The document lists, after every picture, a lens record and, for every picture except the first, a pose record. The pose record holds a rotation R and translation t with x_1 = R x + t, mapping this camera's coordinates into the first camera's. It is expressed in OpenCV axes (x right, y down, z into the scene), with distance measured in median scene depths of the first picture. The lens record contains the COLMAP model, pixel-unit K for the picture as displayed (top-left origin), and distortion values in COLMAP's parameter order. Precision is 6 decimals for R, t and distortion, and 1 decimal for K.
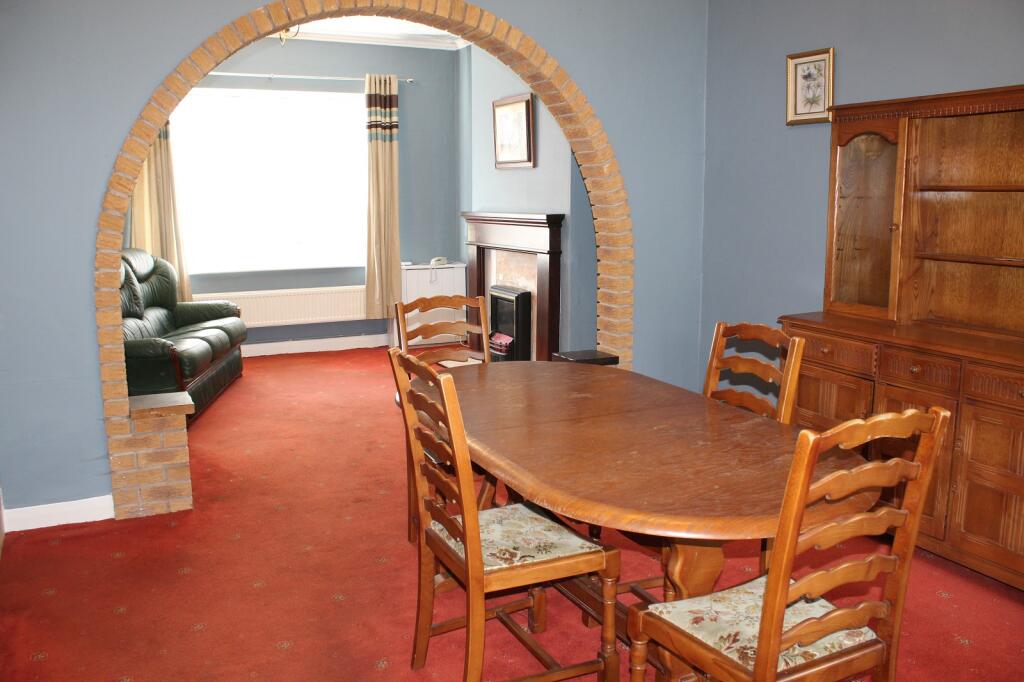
lens RADIAL K [[859.0, 0, 512.6], [0, 859.0, 335.2], [0, 0, 1]] dist [-0.135119, 0.010085]
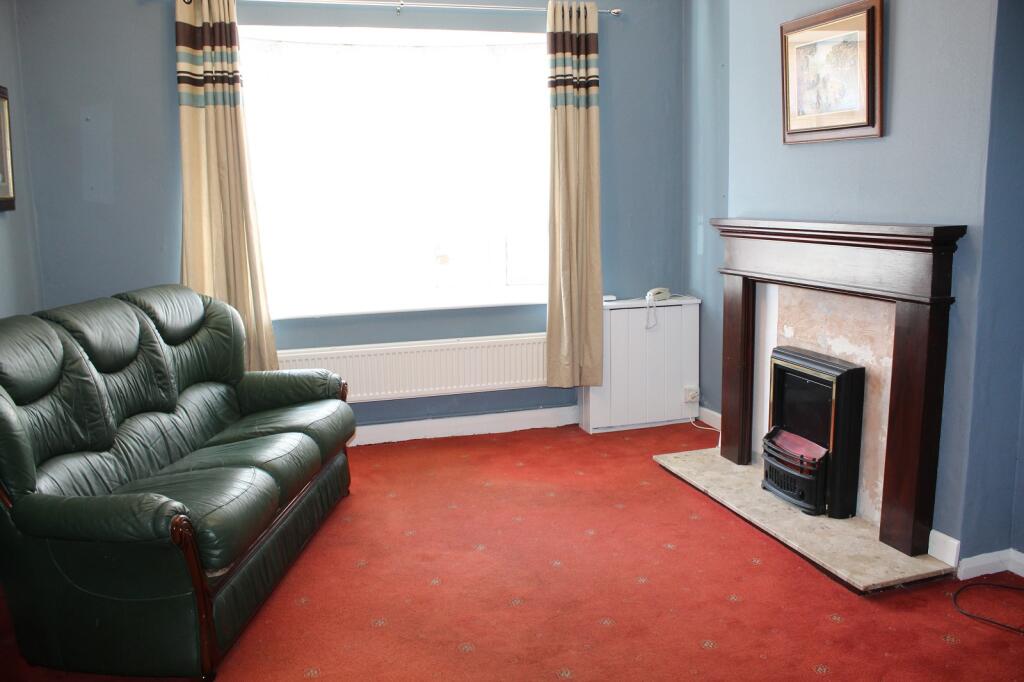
lens RADIAL K [[859.0, 0, 512.9], [0, 859.0, 340.4], [0, 0, 1]] dist [-0.135119, 0.010085]
pose [[0.986283, 0.009020, -0.164815, -0.093735], [-0.008374, 0.999954, 0.004613, -0.057784], [0.164849, -0.003170, 0.986314, 0.374504]]
